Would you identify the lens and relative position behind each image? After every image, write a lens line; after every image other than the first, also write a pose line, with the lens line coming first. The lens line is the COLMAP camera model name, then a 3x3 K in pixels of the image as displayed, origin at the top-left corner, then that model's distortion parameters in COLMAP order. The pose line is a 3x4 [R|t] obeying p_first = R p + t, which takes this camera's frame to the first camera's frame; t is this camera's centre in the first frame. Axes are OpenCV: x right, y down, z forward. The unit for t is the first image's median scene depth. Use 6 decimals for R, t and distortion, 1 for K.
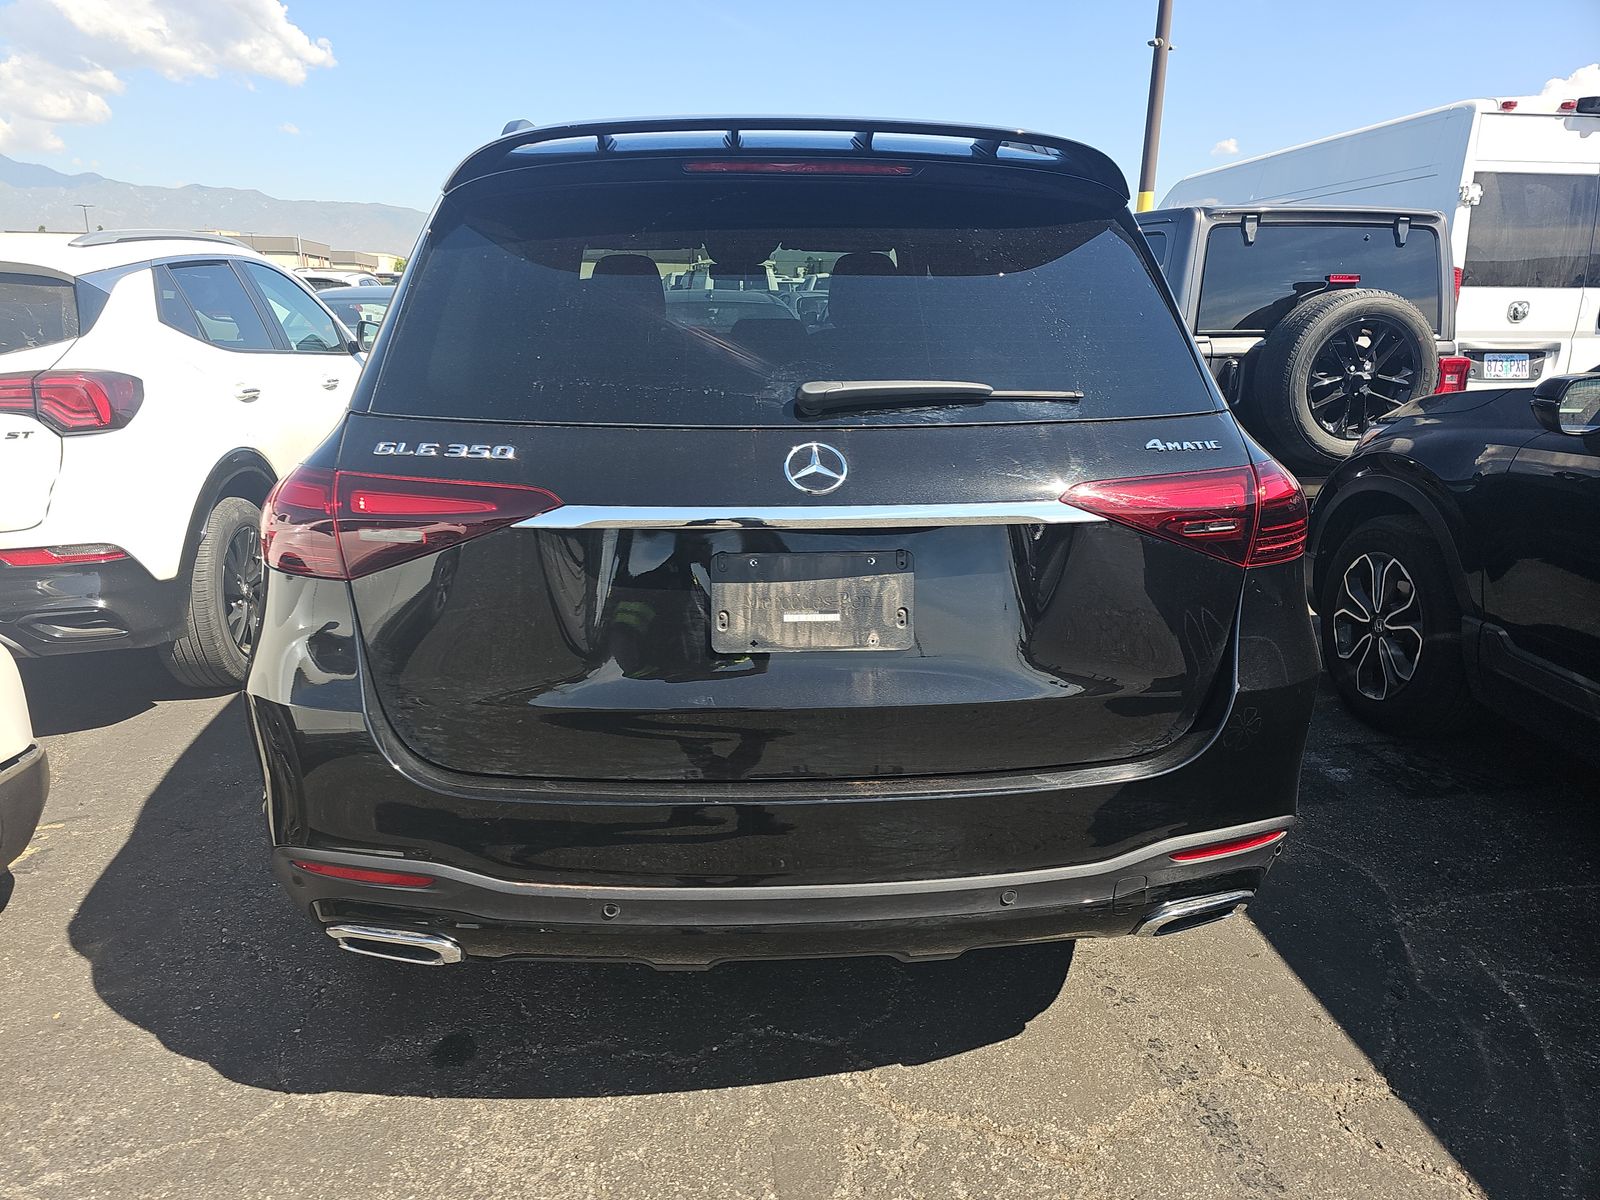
lens RADIAL K [[1062.6, 0, 800.0], [0, 1062.6, 605.1], [0, 0, 1]] dist [0.031607, -0.029189]
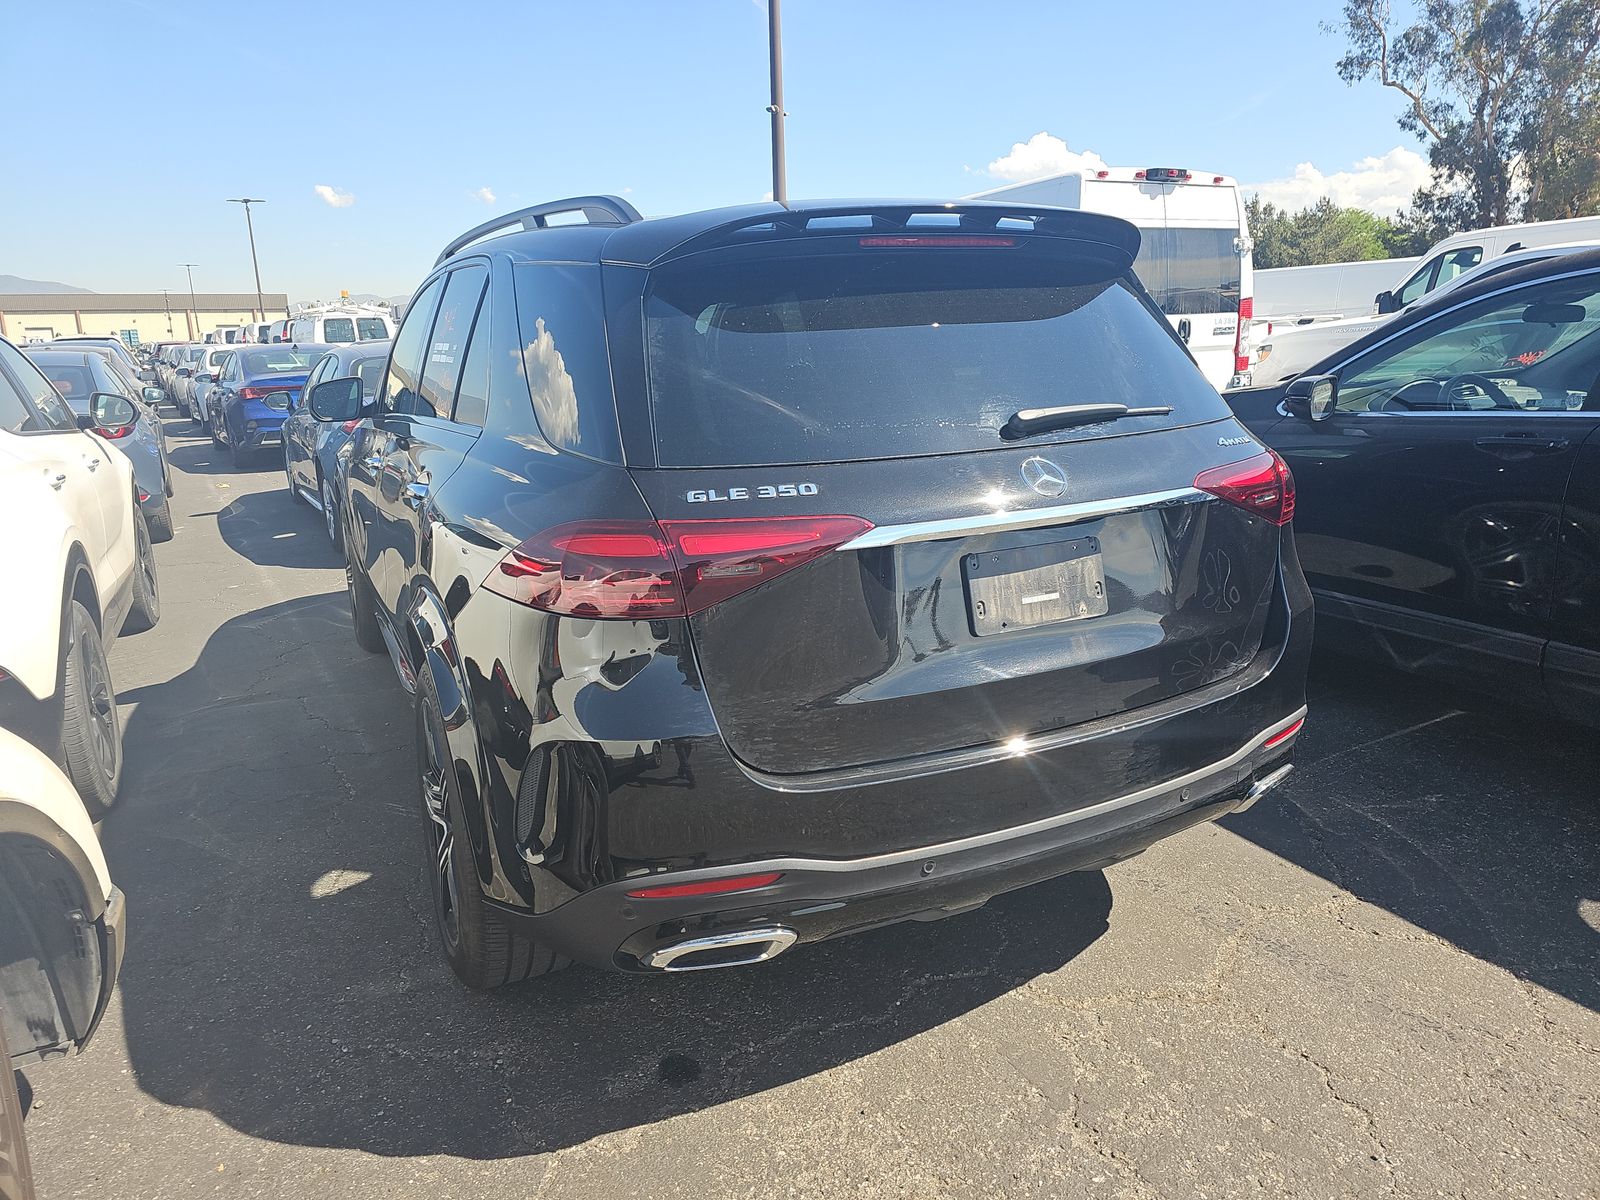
lens RADIAL K [[1062.6, 0, 800.3], [0, 1062.6, 592.5], [0, 0, 1]] dist [0.031607, -0.029189]
pose [[0.923706, -0.126224, 0.361711, -0.690784], [0.143127, 0.989498, -0.020205, -0.009487], [-0.355362, 0.070434, 0.932071, -0.062323]]
